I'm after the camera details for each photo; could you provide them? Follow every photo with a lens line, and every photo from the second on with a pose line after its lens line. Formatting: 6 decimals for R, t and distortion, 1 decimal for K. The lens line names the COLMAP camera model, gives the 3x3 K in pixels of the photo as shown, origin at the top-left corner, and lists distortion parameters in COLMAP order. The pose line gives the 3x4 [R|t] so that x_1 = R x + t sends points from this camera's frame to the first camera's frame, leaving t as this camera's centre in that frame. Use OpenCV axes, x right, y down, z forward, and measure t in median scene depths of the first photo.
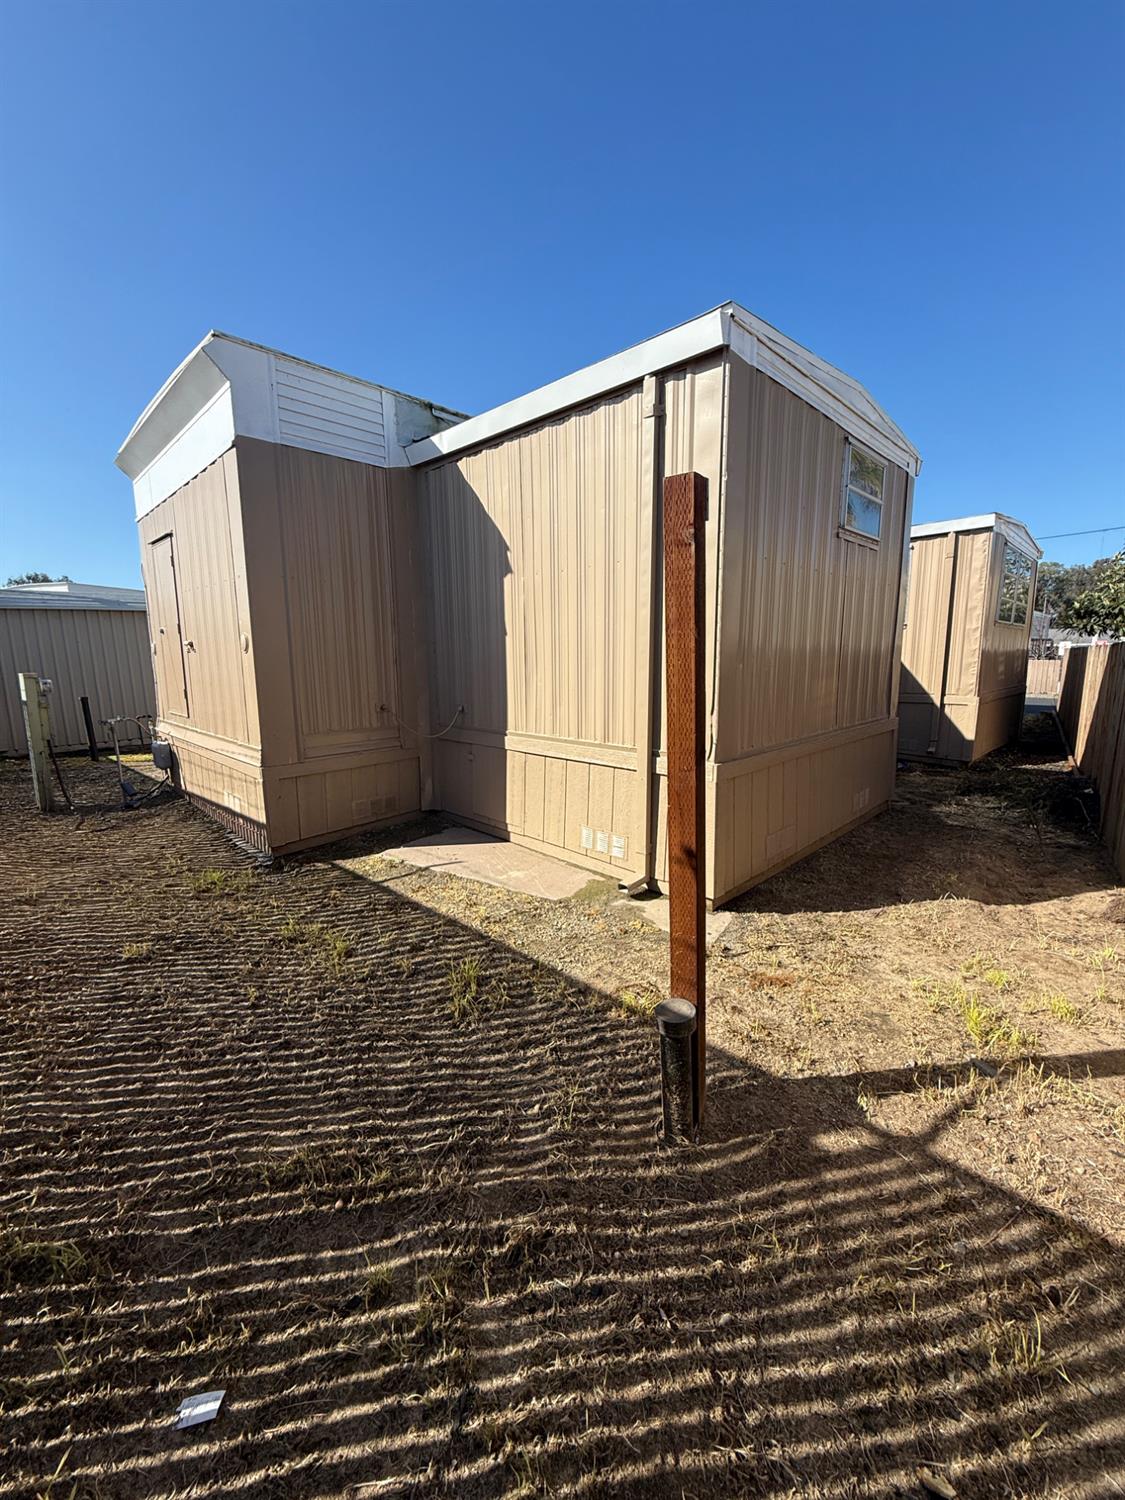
lens RADIAL K [[597.2, 0, 562.5], [0, 597.2, 750.0], [0, 0, 1]] dist [0.001039, -0.000259]
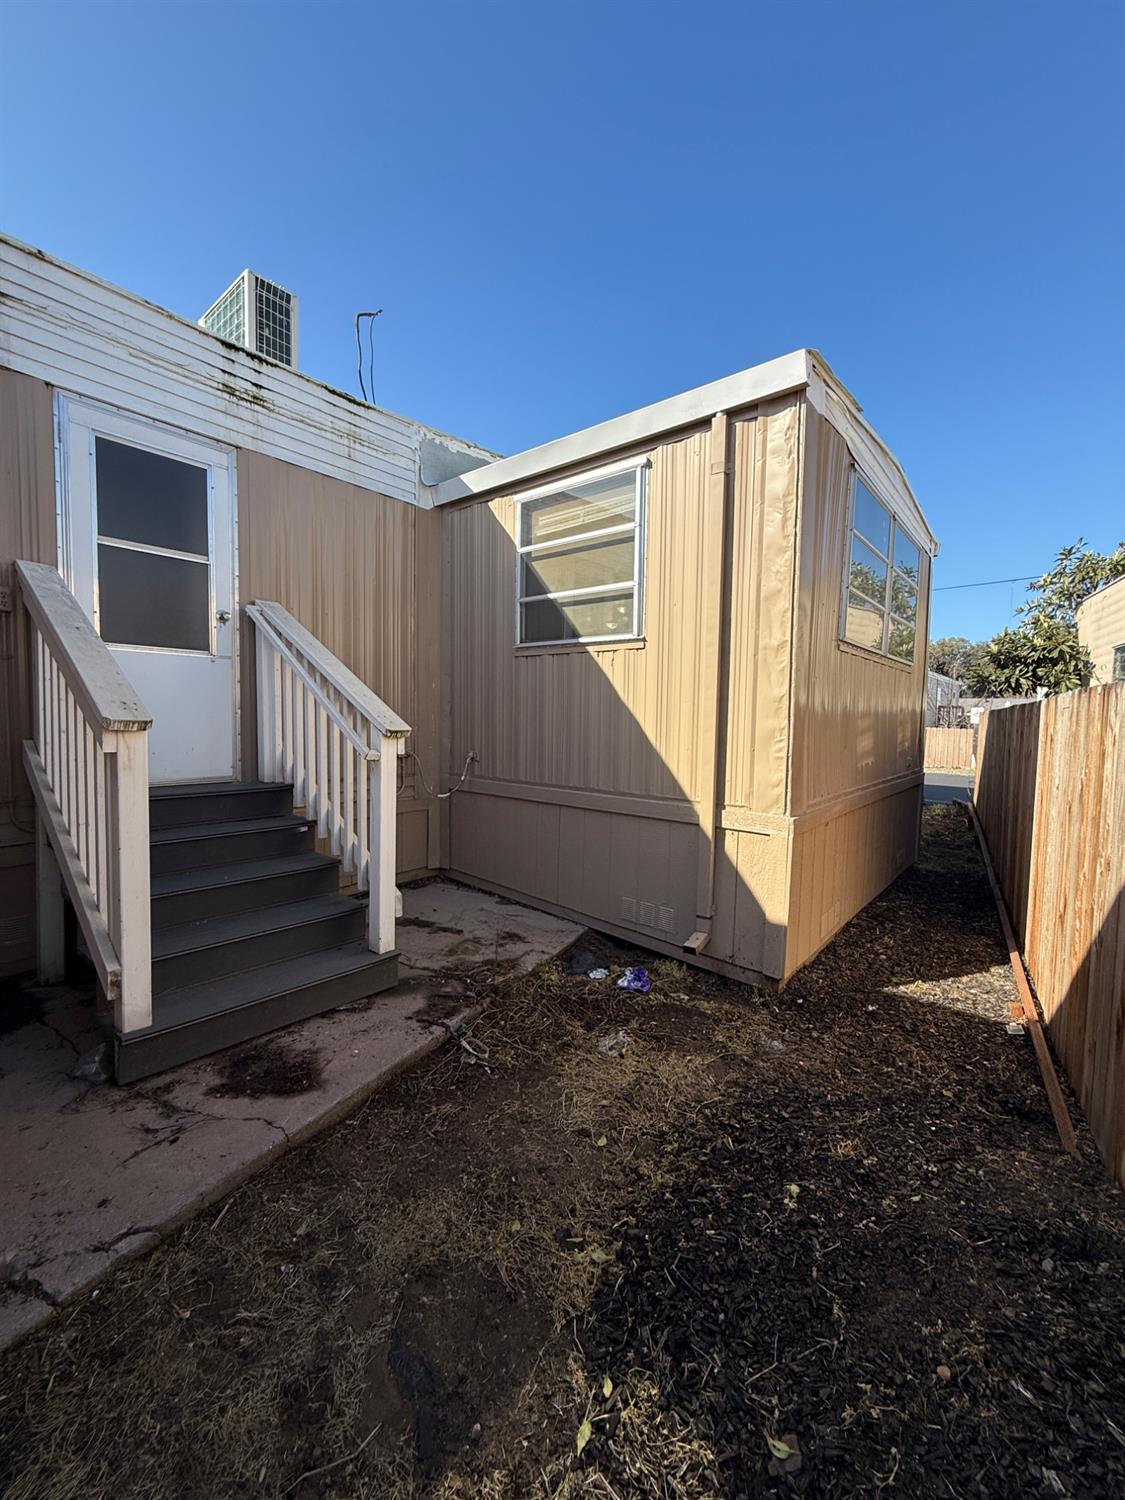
lens RADIAL K [[597.2, 0, 562.5], [0, 597.2, 750.0], [0, 0, 1]] dist [0.001039, -0.000259]
pose [[0.995655, 0.023221, 0.090173, 0.485873], [-0.014752, 0.995513, -0.093472, -0.089729], [-0.091939, 0.091736, 0.991530, 0.591258]]
